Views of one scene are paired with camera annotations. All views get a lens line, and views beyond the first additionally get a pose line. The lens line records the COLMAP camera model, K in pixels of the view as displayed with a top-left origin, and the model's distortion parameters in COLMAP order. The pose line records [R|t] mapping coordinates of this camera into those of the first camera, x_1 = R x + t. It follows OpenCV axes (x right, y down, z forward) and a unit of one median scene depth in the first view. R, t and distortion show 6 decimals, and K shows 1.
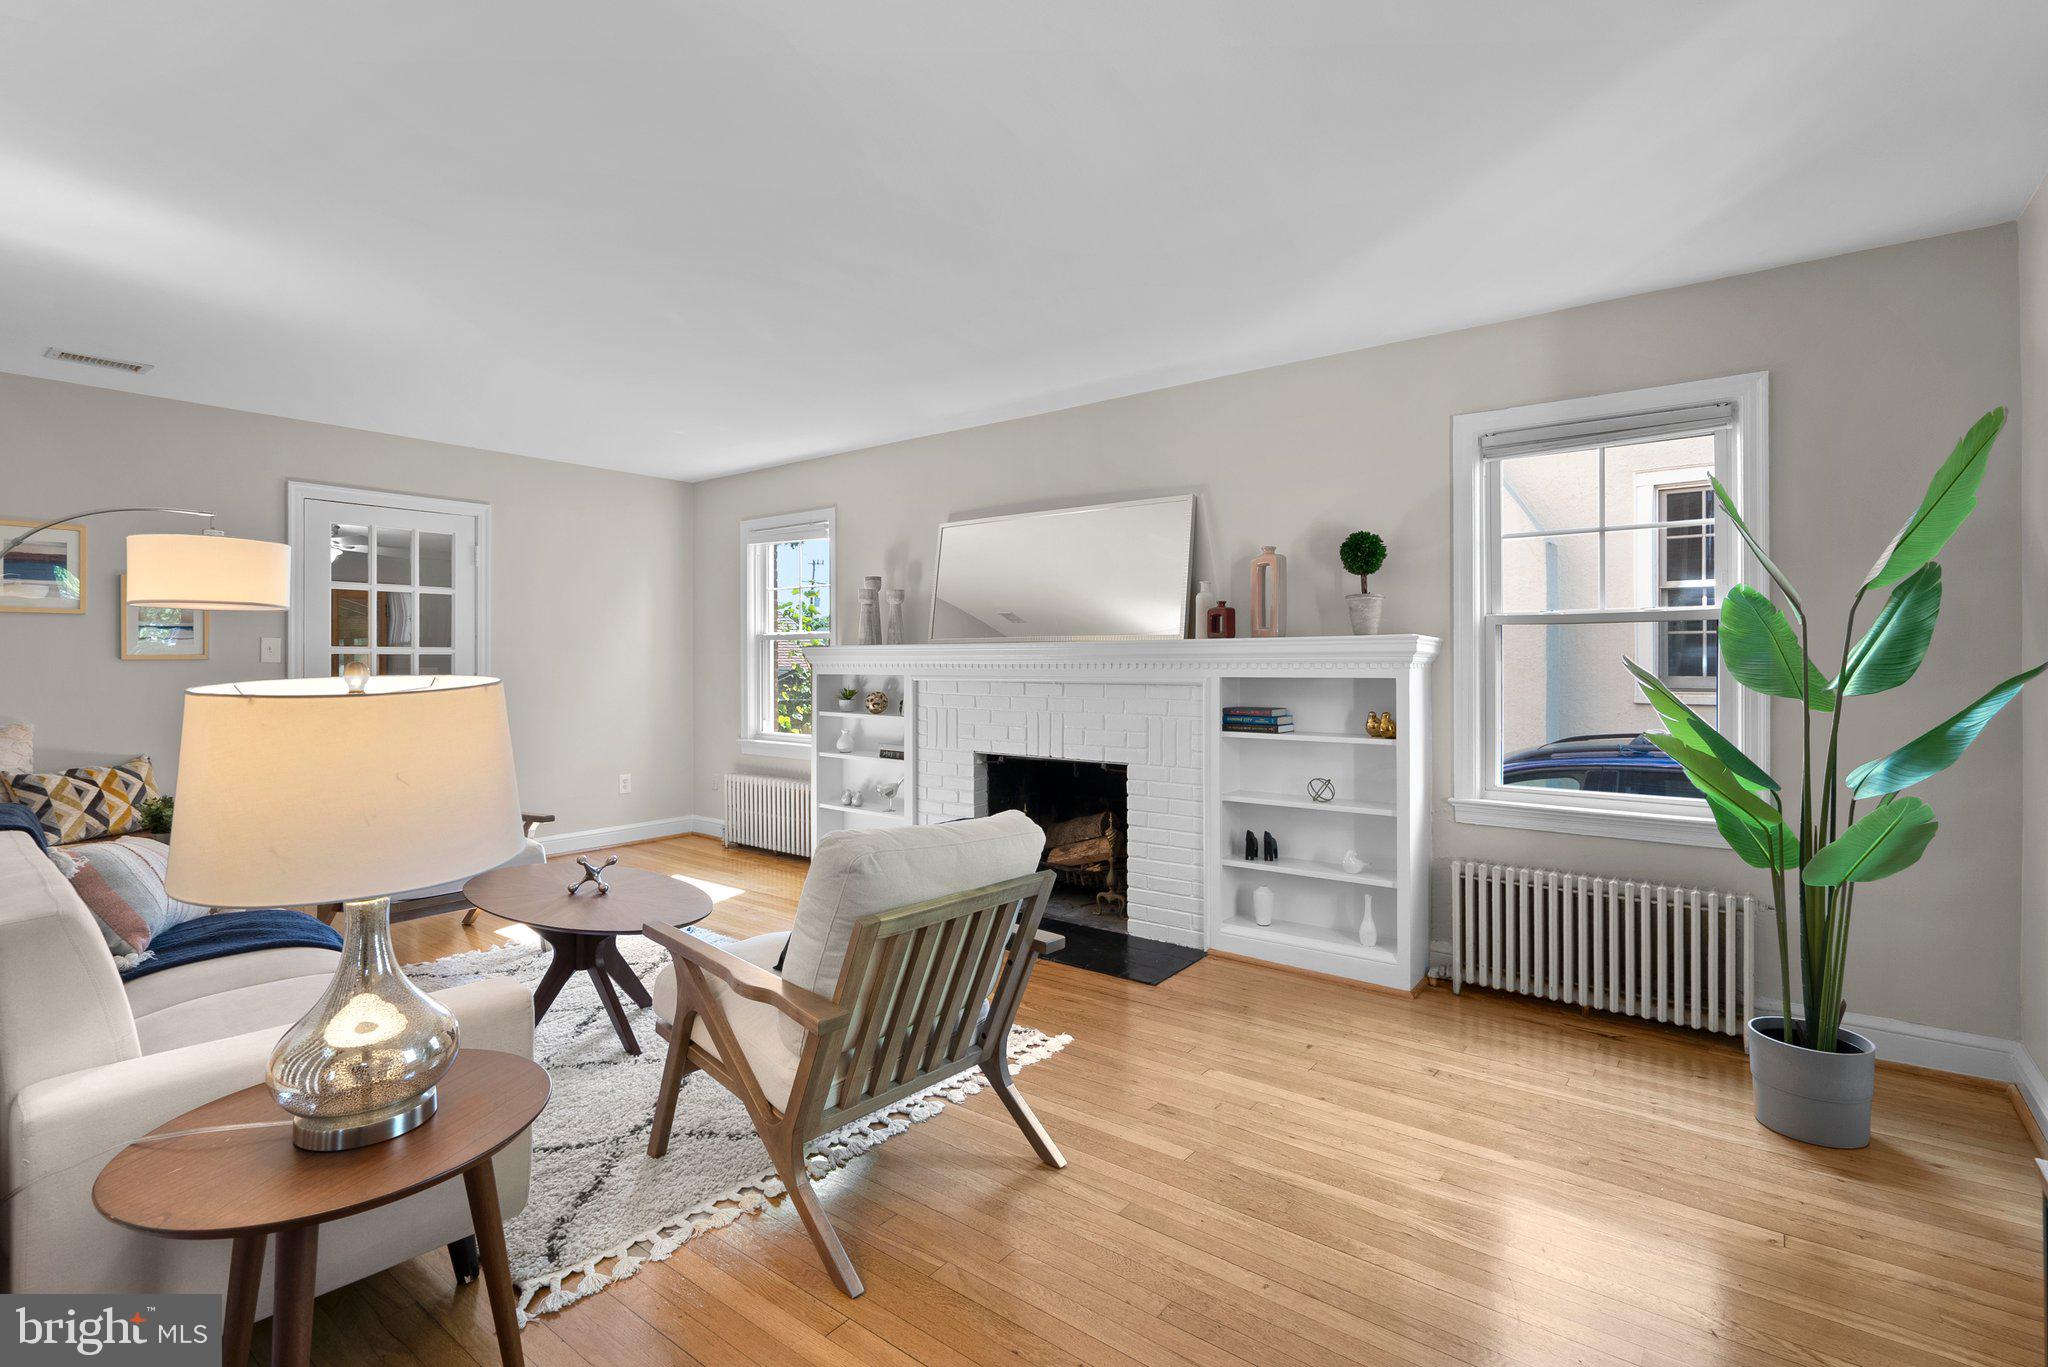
lens RADIAL K [[941.6, 0, 1043.1], [0, 941.6, 662.3], [0, 0, 1]] dist [-0.001475, -0.000186]
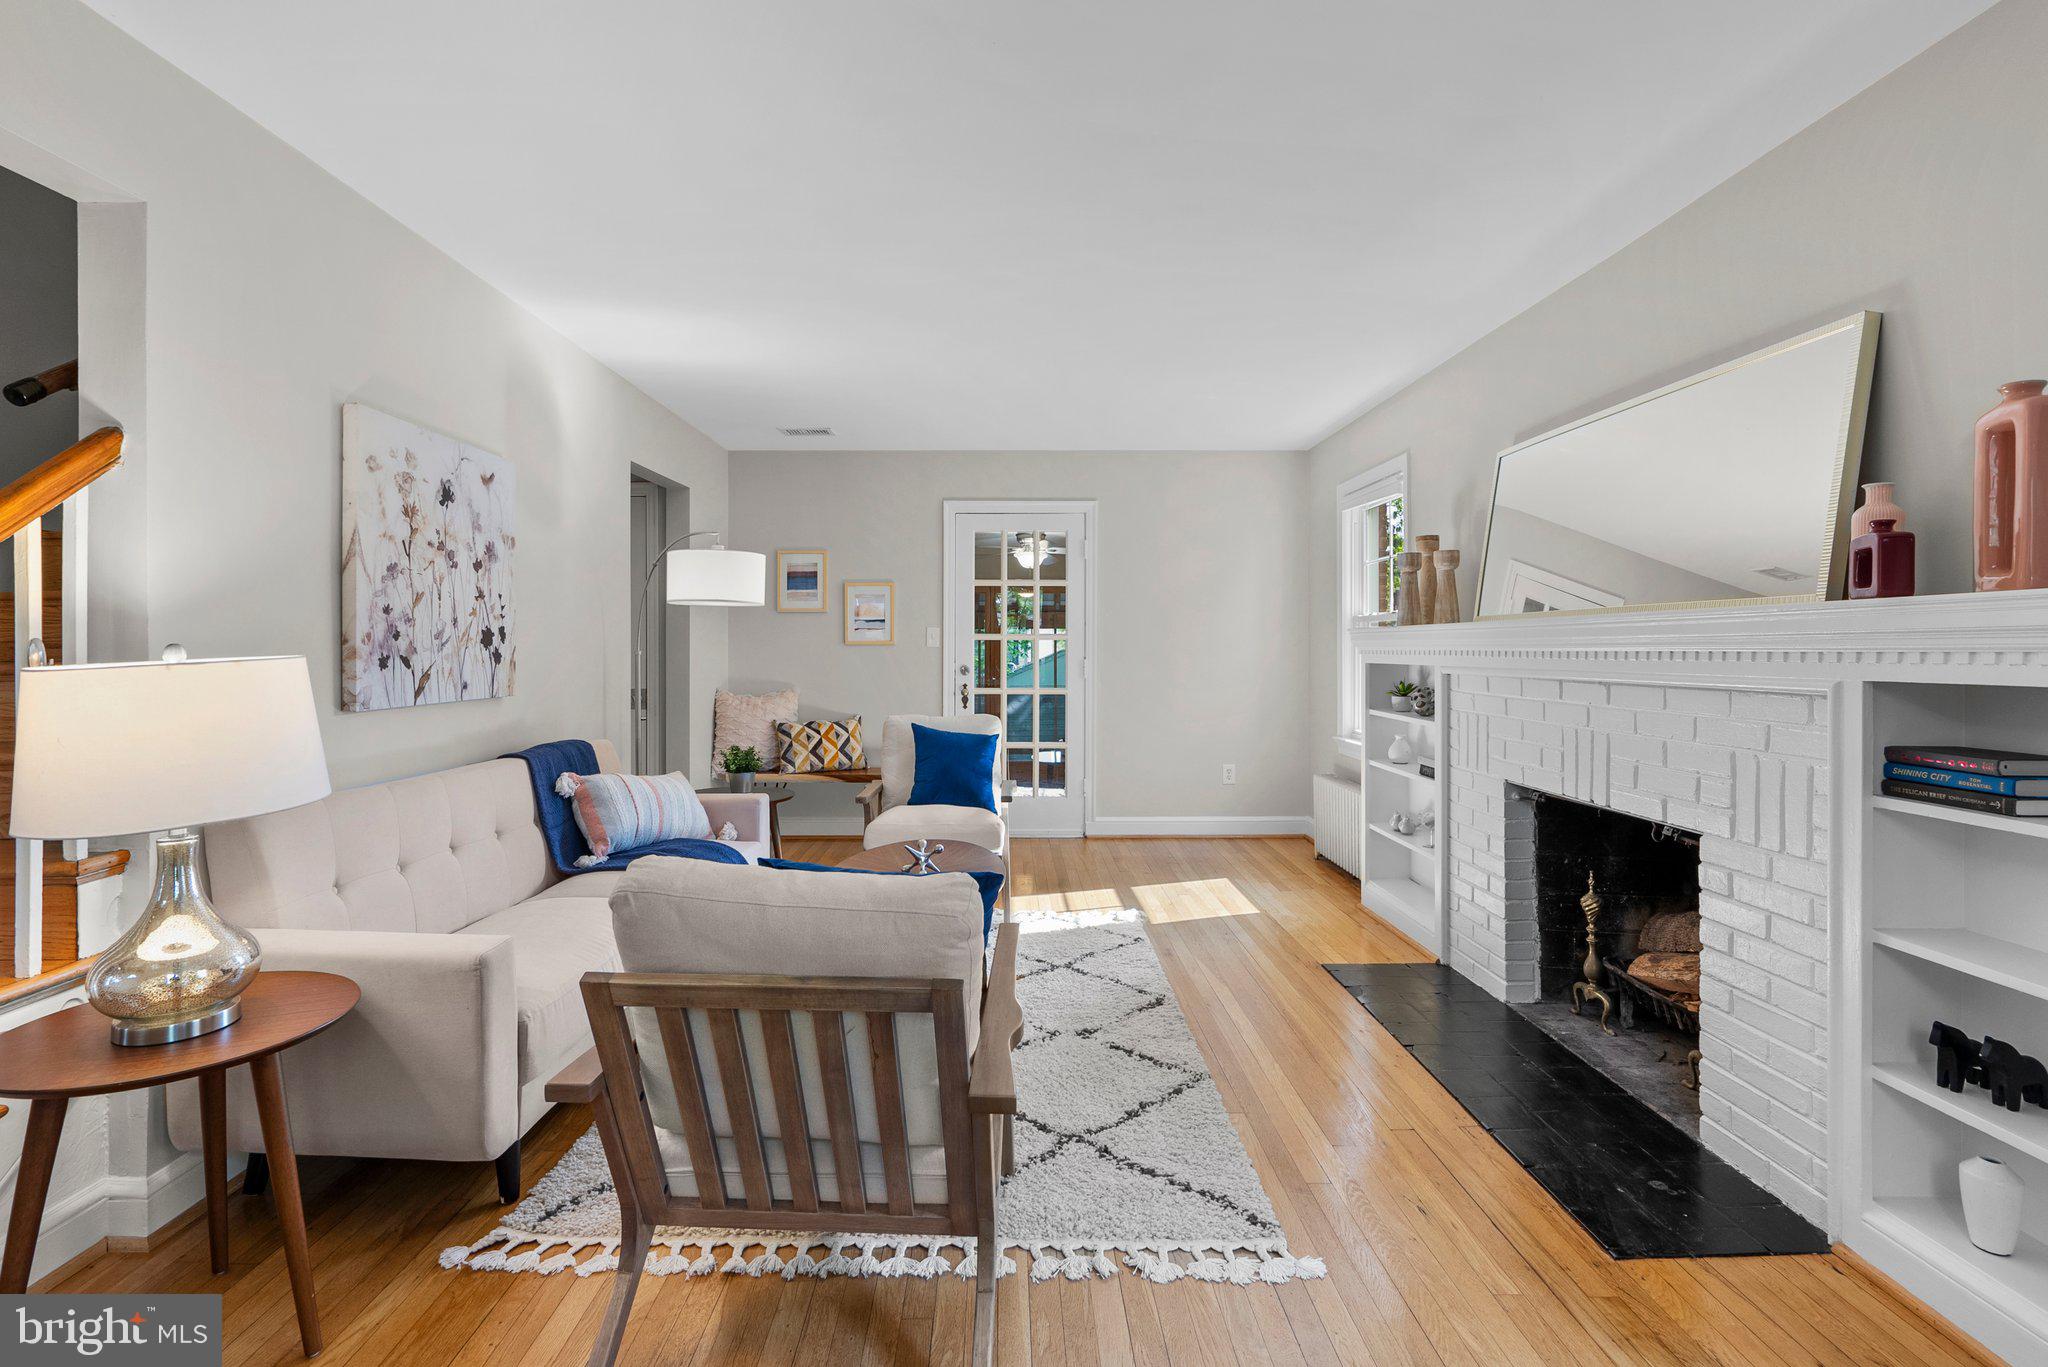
lens RADIAL K [[951.7, 0, 1013.0], [0, 951.7, 651.6], [0, 0, 1]] dist [-0.002158, 0.001013]
pose [[0.617605, 0.005660, -0.786468, 0.286527], [-0.003556, 0.999984, 0.004405, 0.000593], [0.786481, 0.000076, 0.617615, 0.350655]]
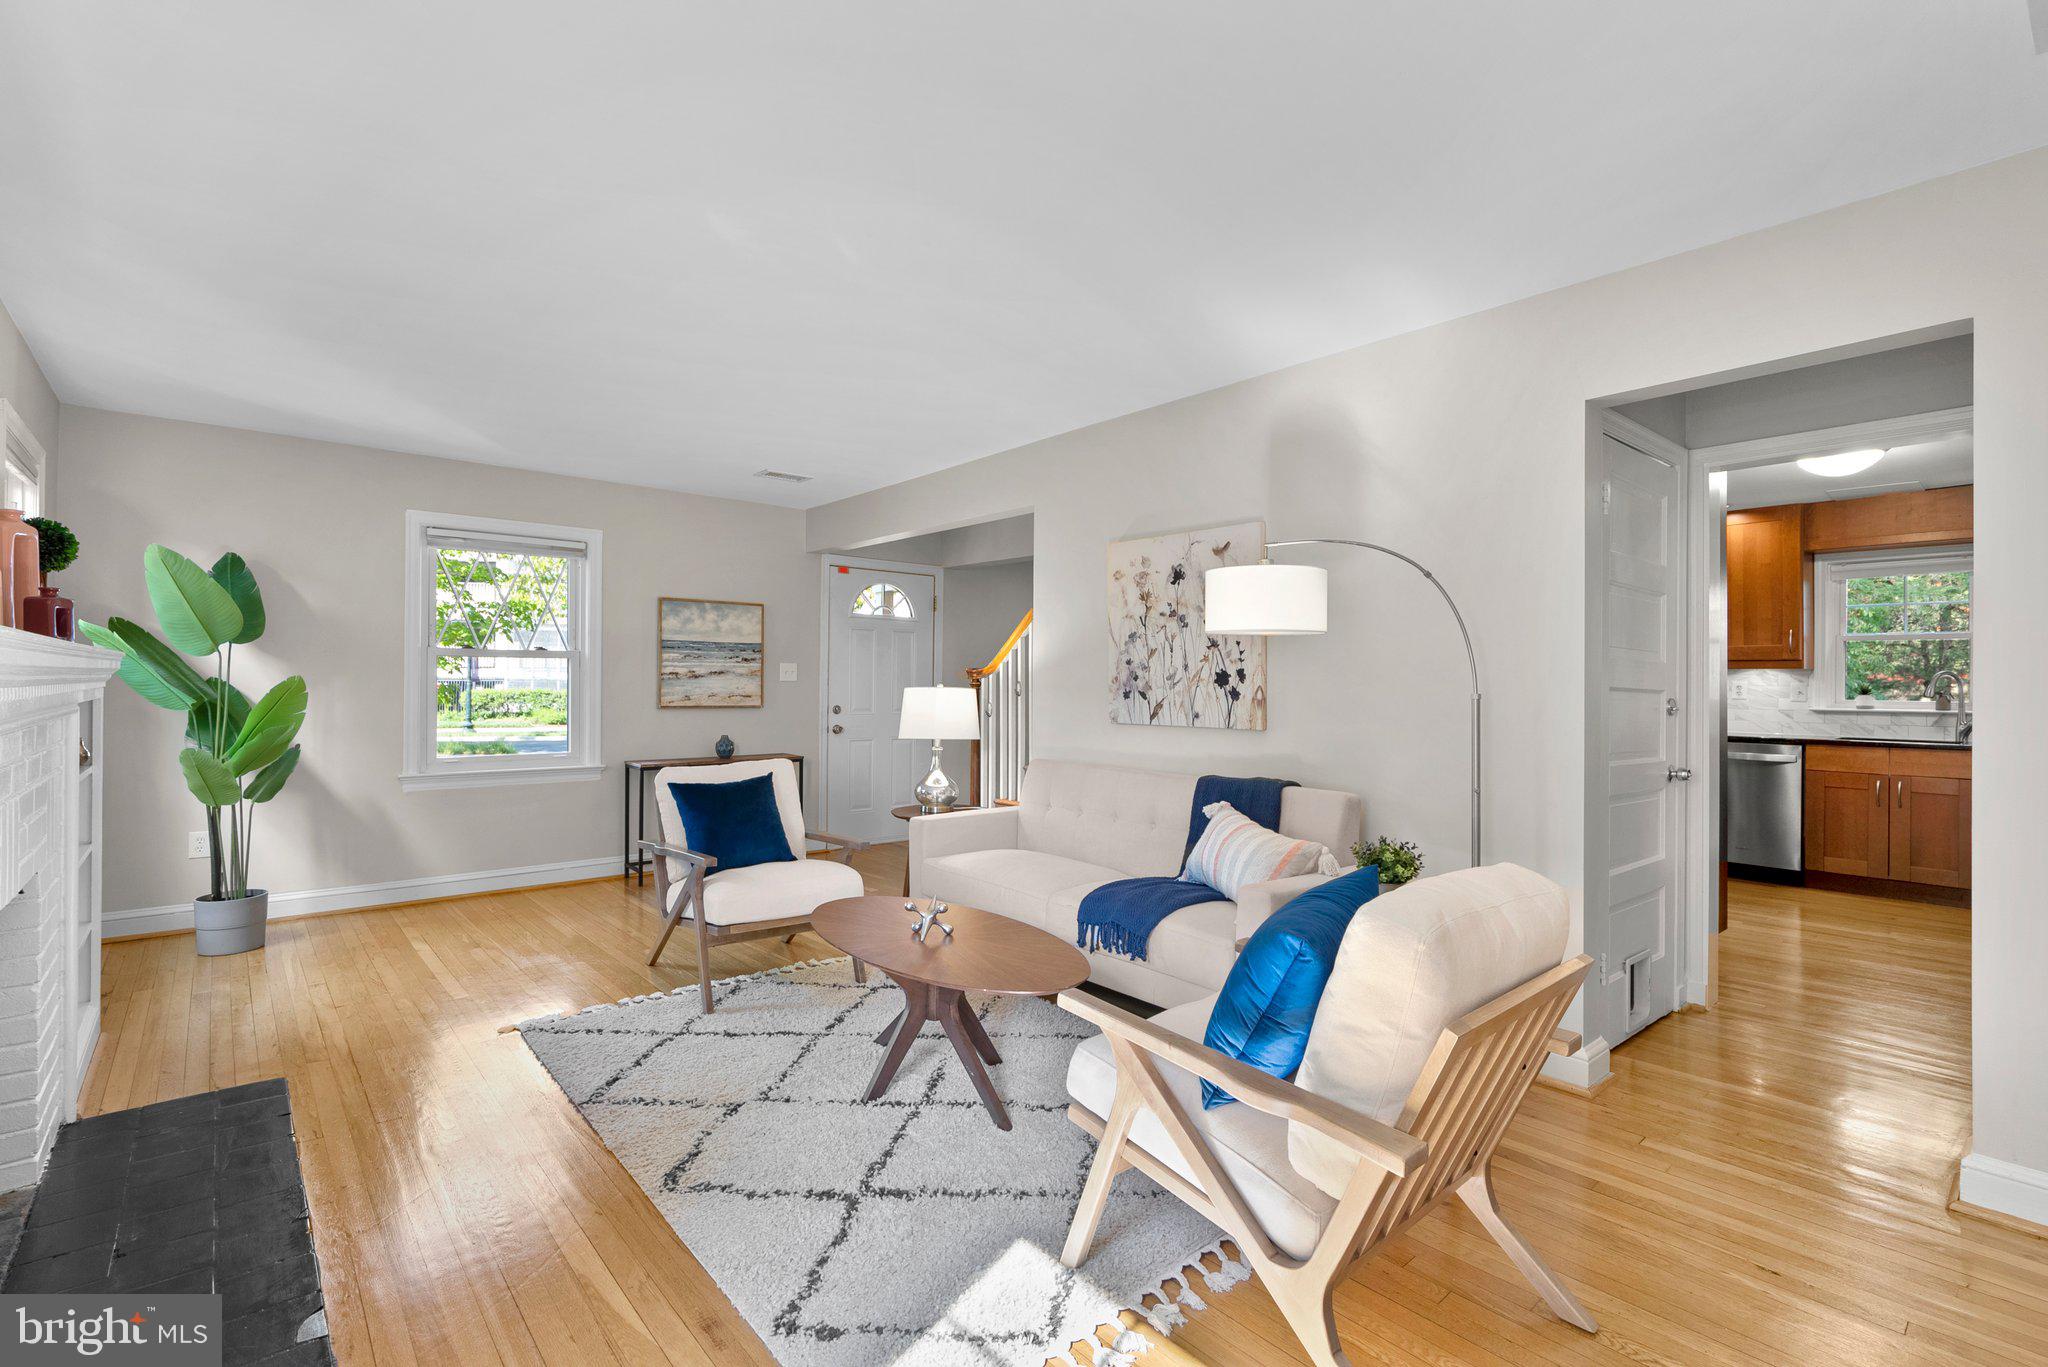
lens RADIAL K [[939.1, 0, 1024.0], [0, 939.1, 683.5], [0, 0, 1]] dist [-0.000991, 0.000251]
pose [[-0.979013, -0.003444, 0.203767, -0.583915], [-0.002390, 0.999982, 0.005416, -0.005442], [-0.203782, 0.004815, -0.979004, 1.447583]]
